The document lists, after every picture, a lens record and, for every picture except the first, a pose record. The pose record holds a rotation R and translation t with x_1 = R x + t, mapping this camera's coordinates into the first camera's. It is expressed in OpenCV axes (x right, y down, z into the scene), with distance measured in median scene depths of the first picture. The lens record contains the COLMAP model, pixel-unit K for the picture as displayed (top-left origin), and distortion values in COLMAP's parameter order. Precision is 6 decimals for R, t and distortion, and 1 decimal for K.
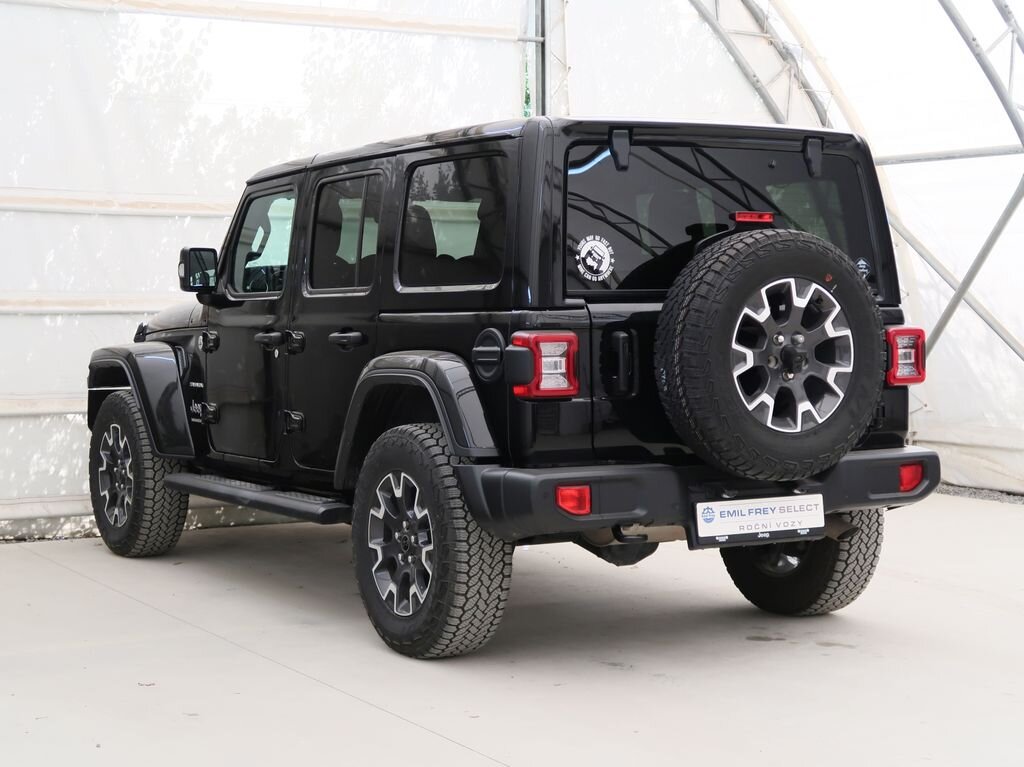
lens RADIAL K [[1887.7, 0, 512.0], [0, 1887.7, 383.5], [0, 0, 1]] dist [0.013453, -0.152763]
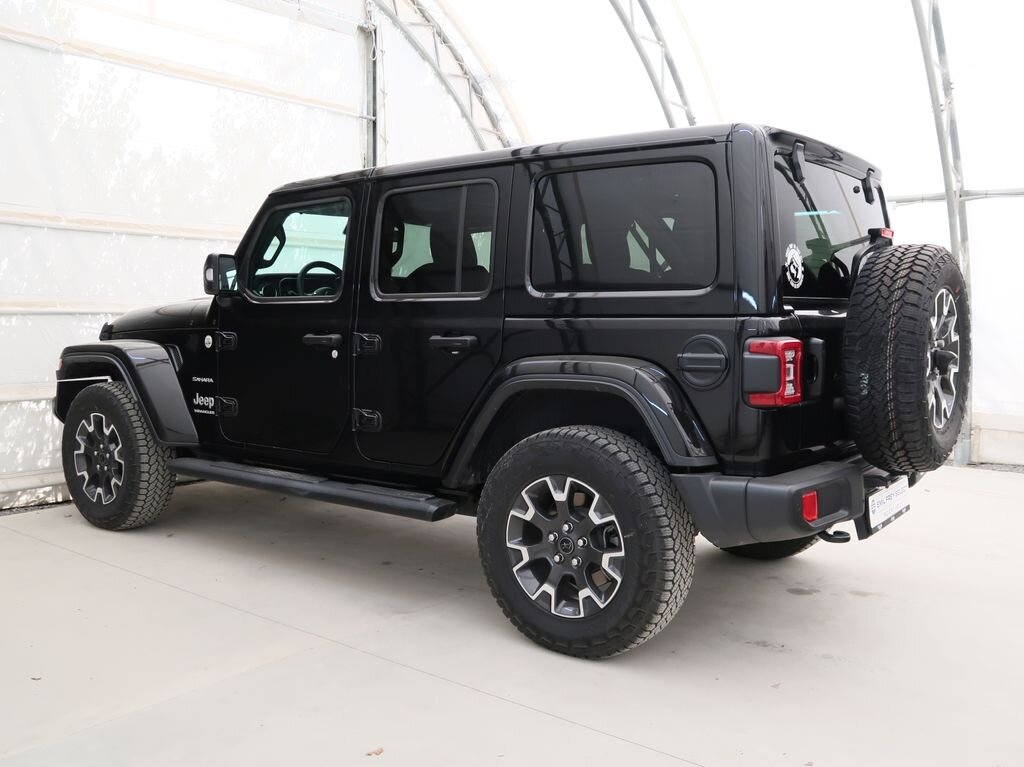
lens RADIAL K [[942.2, 0, 512.0], [0, 942.2, 383.5], [0, 0, 1]] dist [-0.006161, -0.006861]
pose [[0.923847, -0.020407, 0.382218, -0.239317], [0.006836, 0.999298, 0.036829, -0.018404], [-0.382701, -0.031411, 0.923338, 0.477151]]
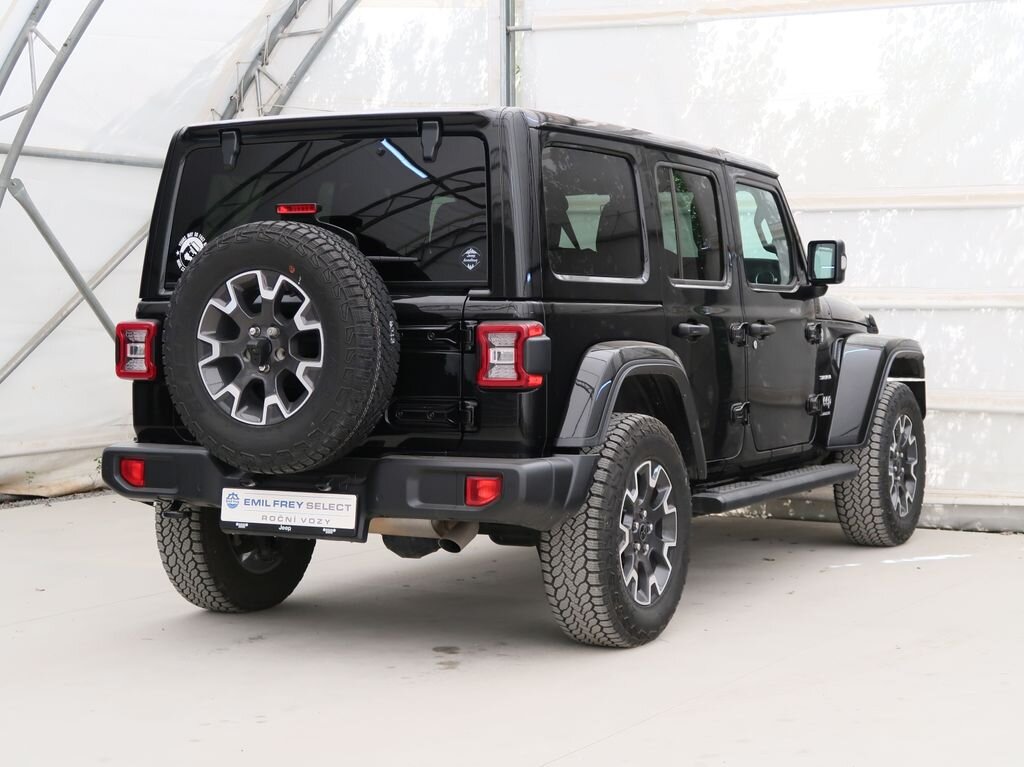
lens RADIAL K [[1887.7, 0, 512.0], [0, 1887.7, 383.5], [0, 0, 1]] dist [0.013453, -0.152763]
pose [[0.531035, 0.041317, -0.846342, 0.862804], [-0.039562, 0.998930, 0.023943, -0.020427], [0.846426, 0.020768, 0.532102, 0.473937]]
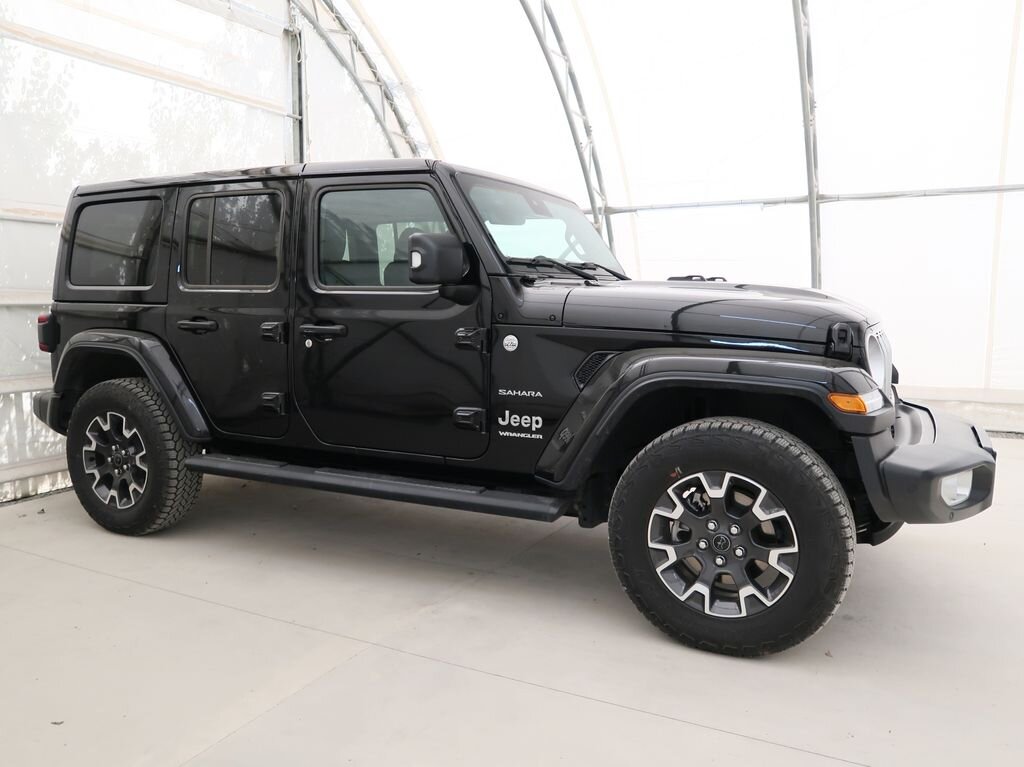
lens RADIAL K [[794.7, 0, 512.0], [0, 794.7, 383.5], [0, 0, 1]] dist [-0.025905, 0.016048]
pose [[0.832505, -0.058153, 0.550957, -0.318865], [0.024389, 0.997359, 0.068418, -0.024236], [-0.553480, -0.043521, 0.831724, 0.631089]]
